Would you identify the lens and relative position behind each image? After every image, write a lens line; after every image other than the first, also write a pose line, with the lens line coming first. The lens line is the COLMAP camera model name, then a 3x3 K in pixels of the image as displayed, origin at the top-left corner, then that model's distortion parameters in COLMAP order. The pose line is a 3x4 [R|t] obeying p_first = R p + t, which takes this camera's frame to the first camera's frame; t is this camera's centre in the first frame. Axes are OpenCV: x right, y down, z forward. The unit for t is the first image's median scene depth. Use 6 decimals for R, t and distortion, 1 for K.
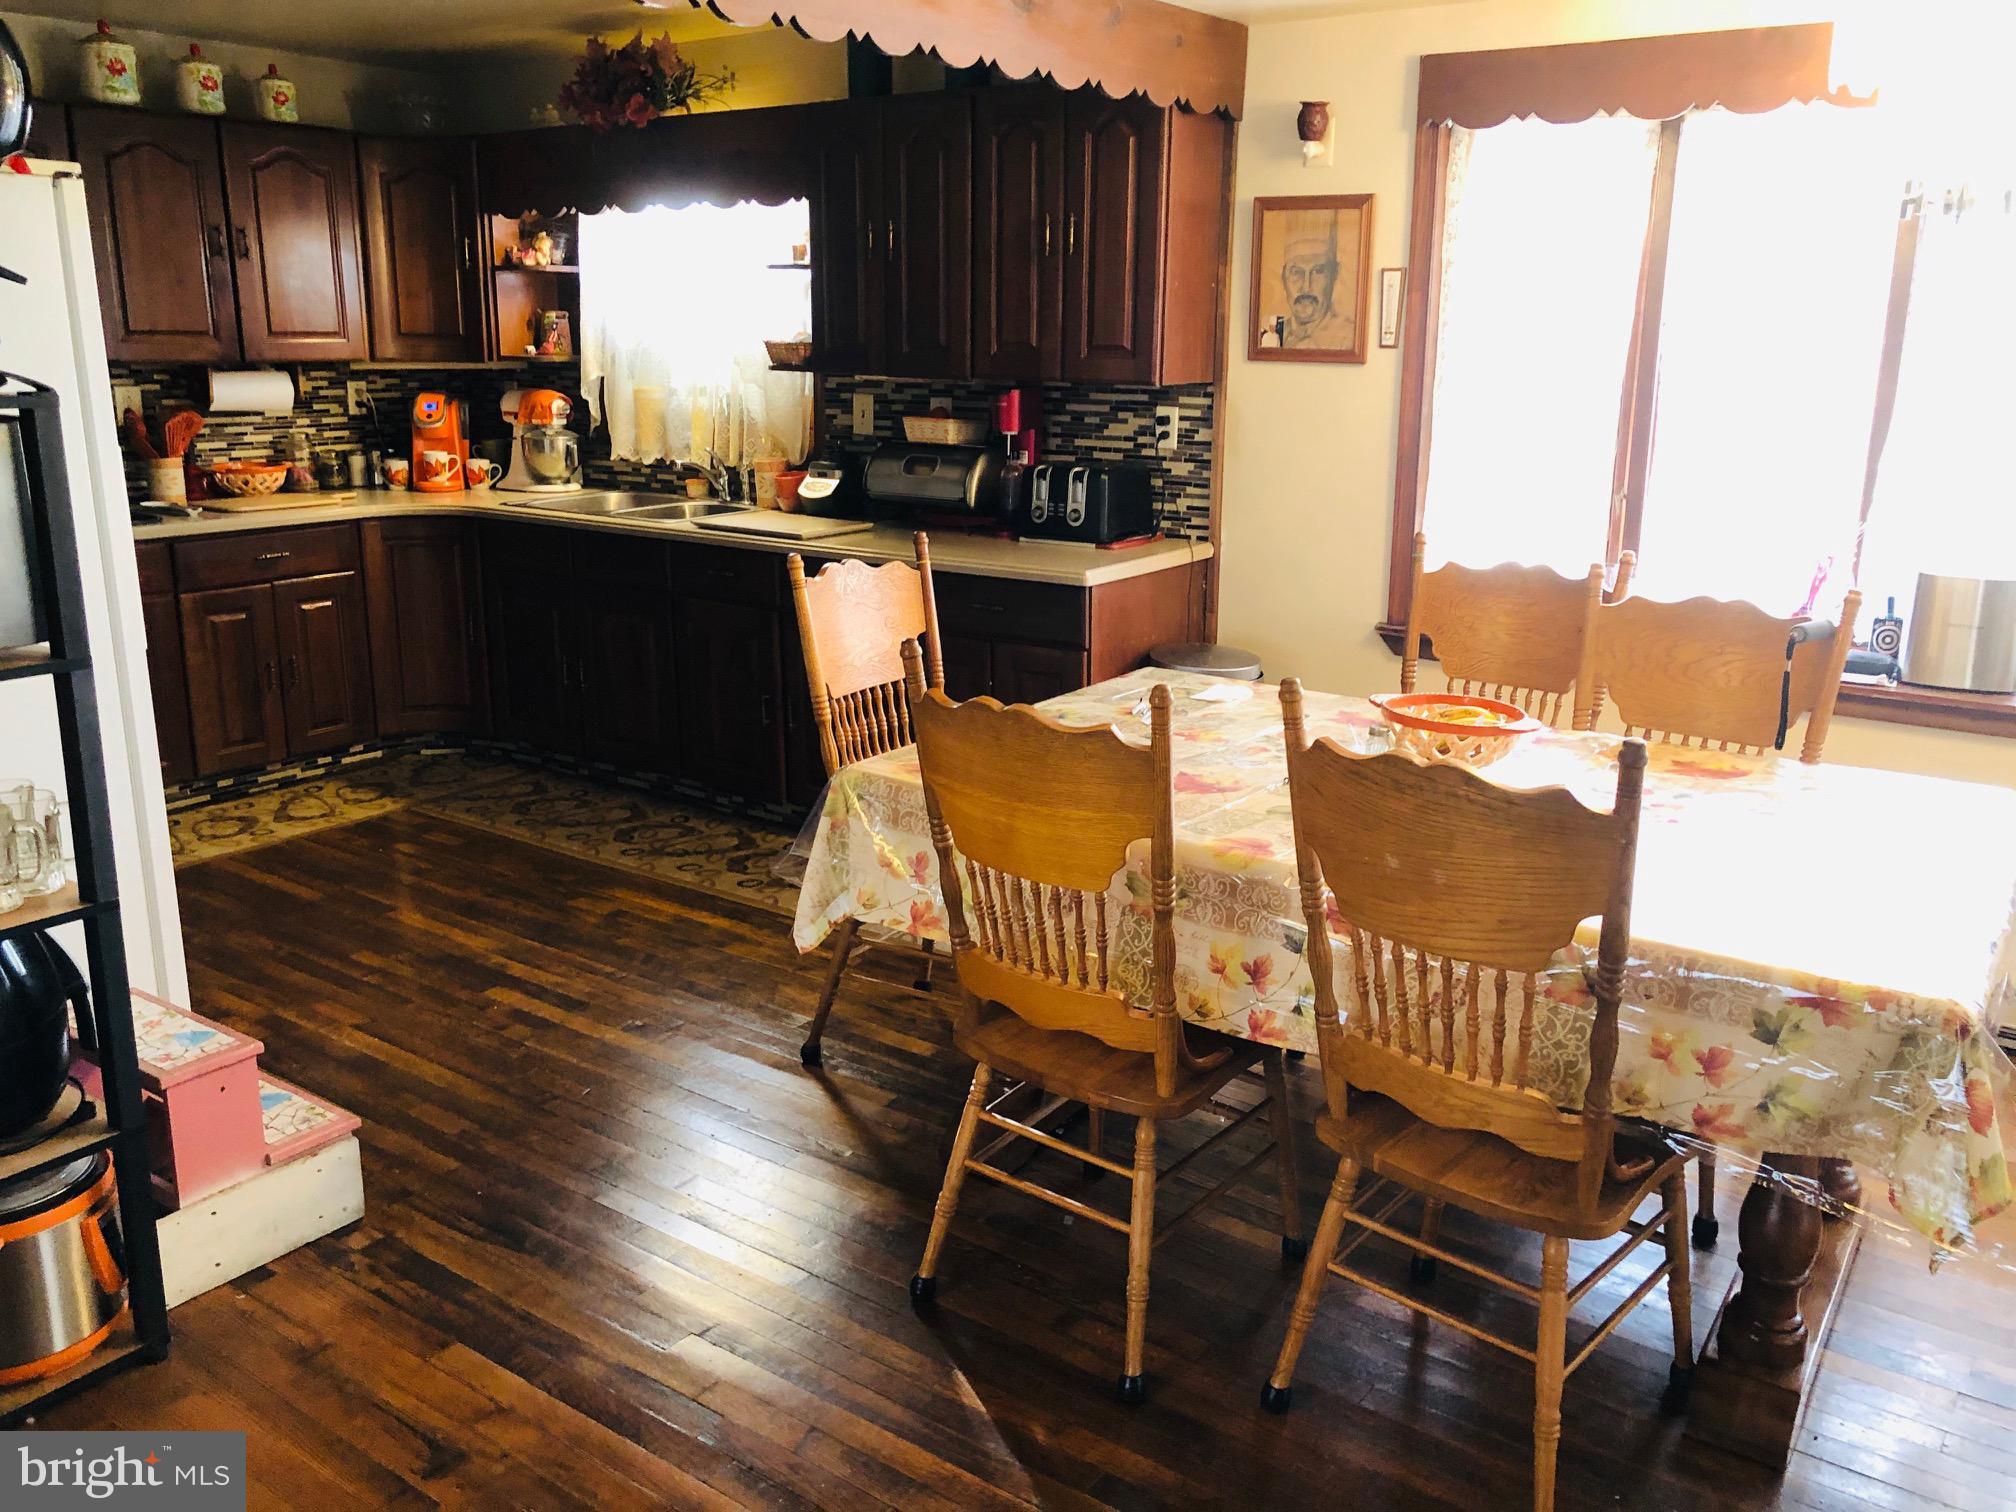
lens RADIAL K [[1675.3, 0, 1008.0], [0, 1675.3, 756.0], [0, 0, 1]] dist [0.132608, -0.150647]
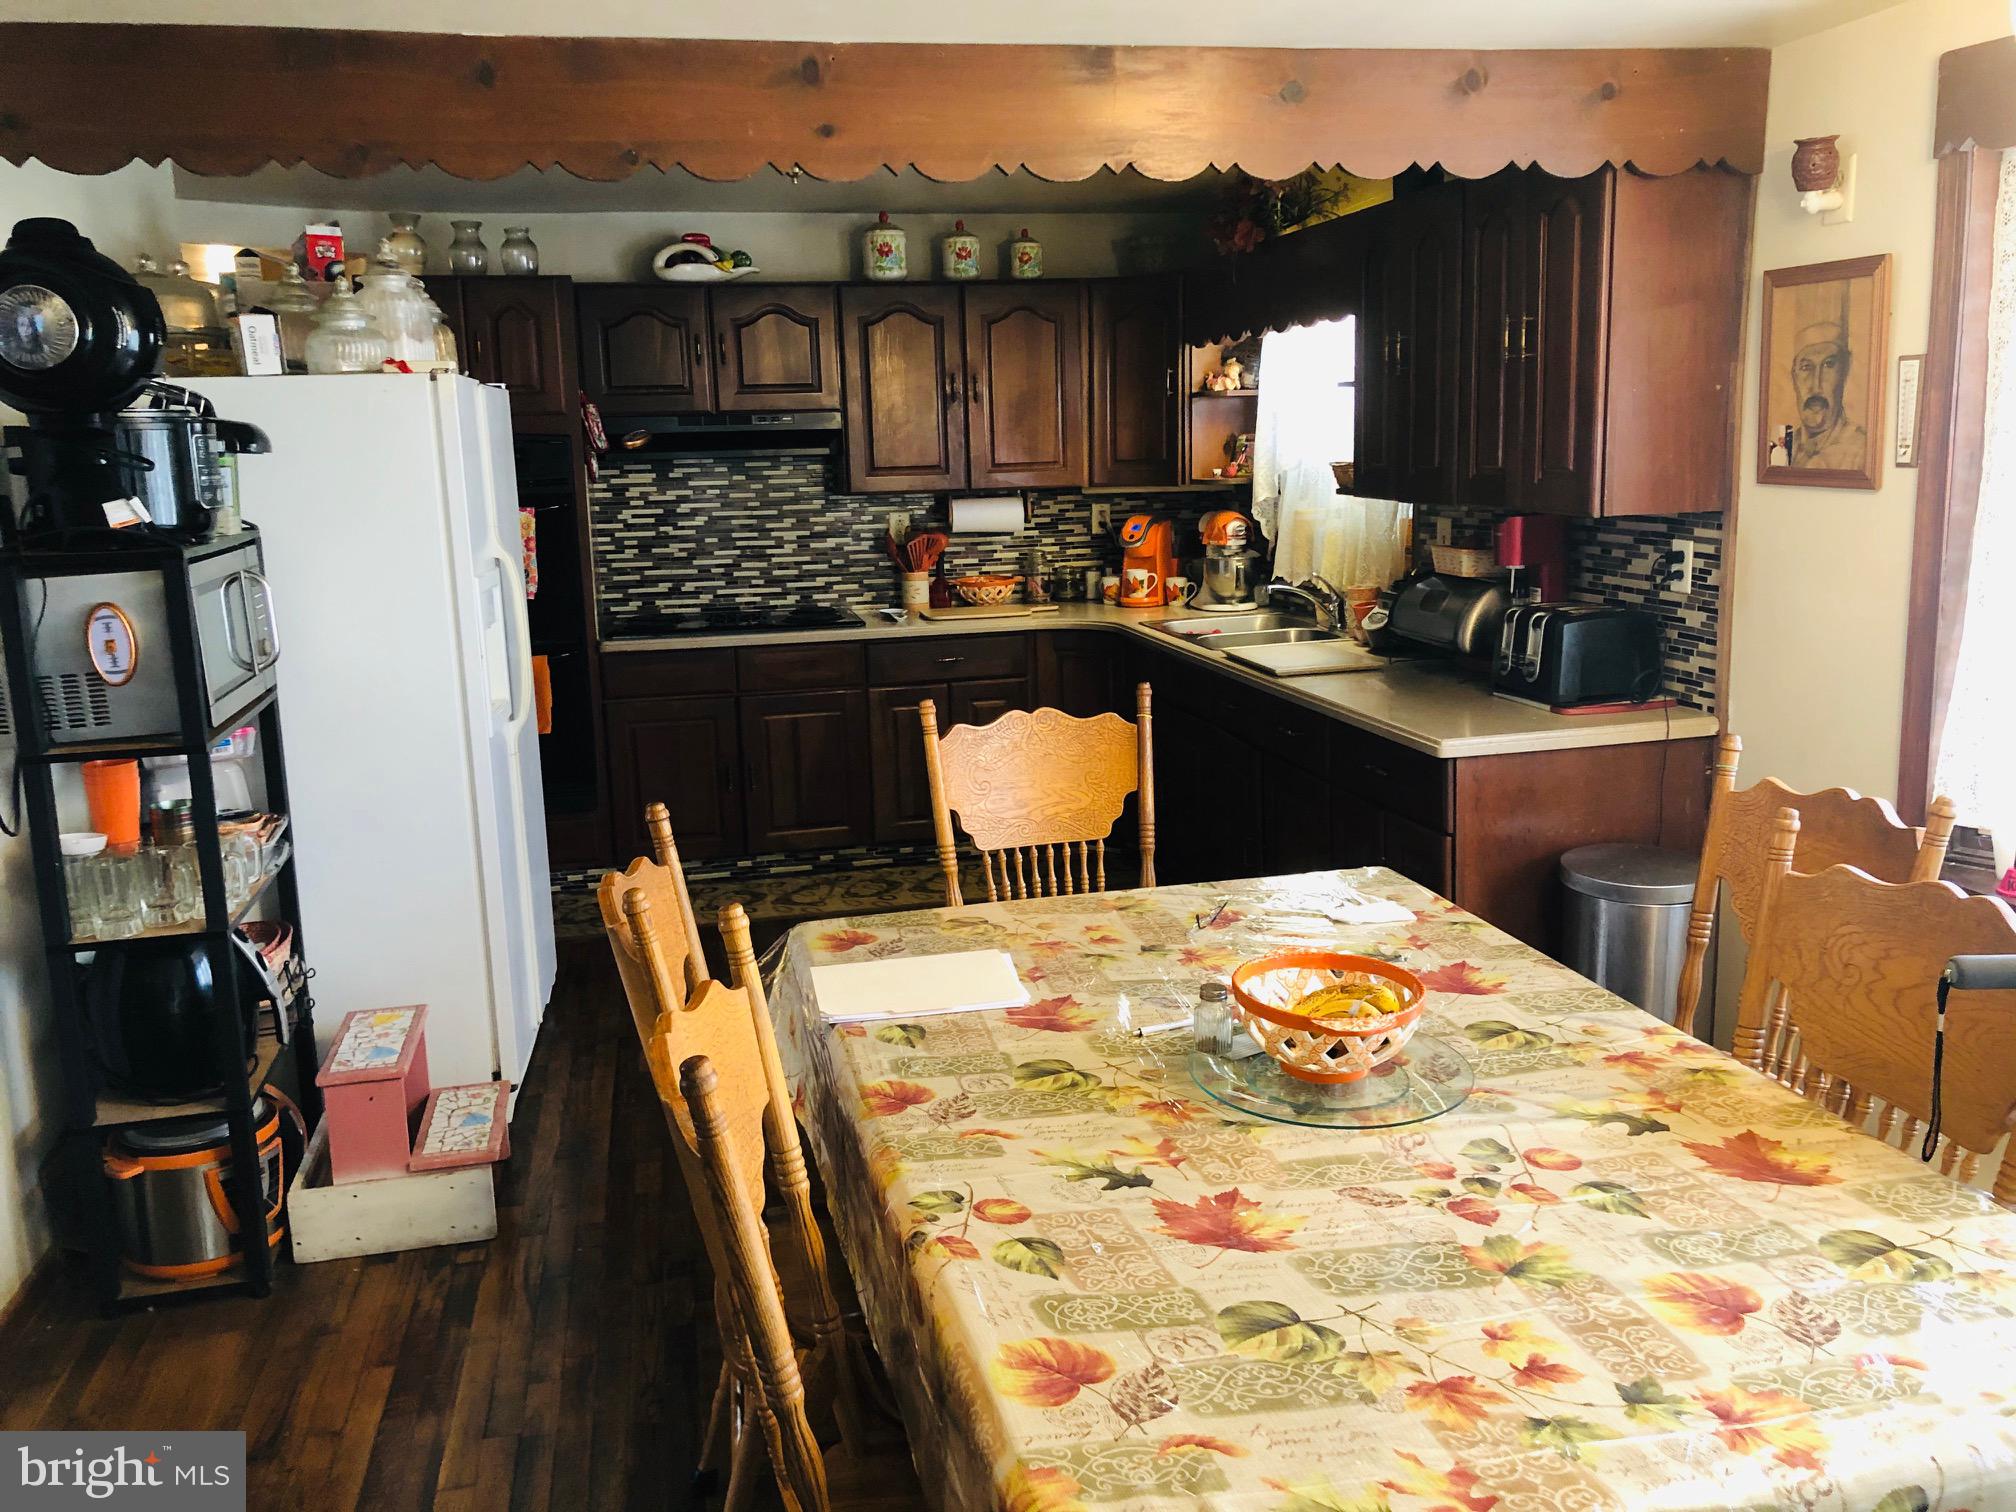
lens RADIAL K [[1660.2, 0, 1010.9], [0, 1660.2, 795.4], [0, 0, 1]] dist [0.051893, 0.001107]
pose [[0.752624, 0.115980, -0.648156, 0.370680], [-0.134332, 0.990708, 0.021293, -0.063096], [0.644602, 0.071042, 0.761210, 0.211256]]
